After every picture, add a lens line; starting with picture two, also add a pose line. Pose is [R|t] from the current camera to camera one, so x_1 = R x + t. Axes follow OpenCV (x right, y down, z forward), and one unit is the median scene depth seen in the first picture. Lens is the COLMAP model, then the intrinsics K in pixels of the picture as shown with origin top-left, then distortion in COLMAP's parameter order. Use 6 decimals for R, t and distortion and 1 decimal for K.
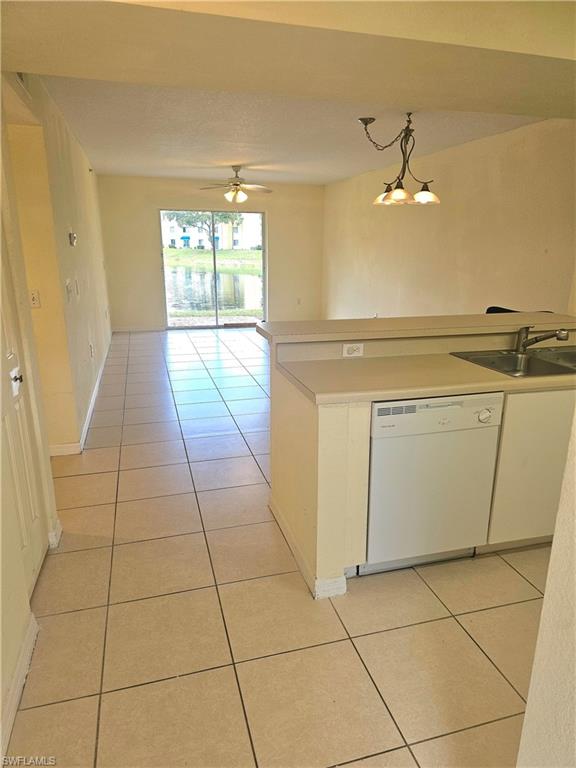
lens RADIAL K [[515.3, 0, 290.2], [0, 515.3, 382.3], [0, 0, 1]] dist [0.006585, 0.000397]
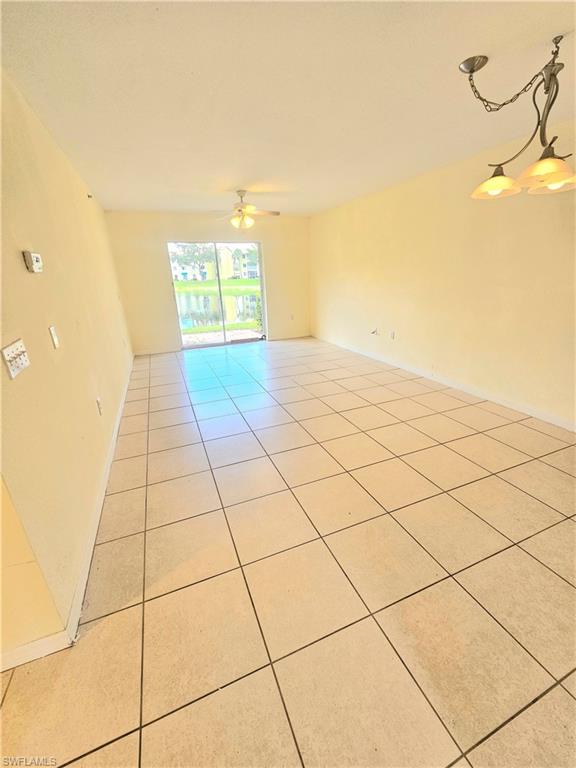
lens RADIAL K [[314.2, 0, 286.4], [0, 314.2, 379.8], [0, 0, 1]] dist [-0.004687, 0.000271]
pose [[0.993510, -0.071831, 0.088191, -0.075485], [0.066156, 0.995646, 0.065666, -0.065323], [-0.092524, -0.059406, 0.993937, 0.277579]]
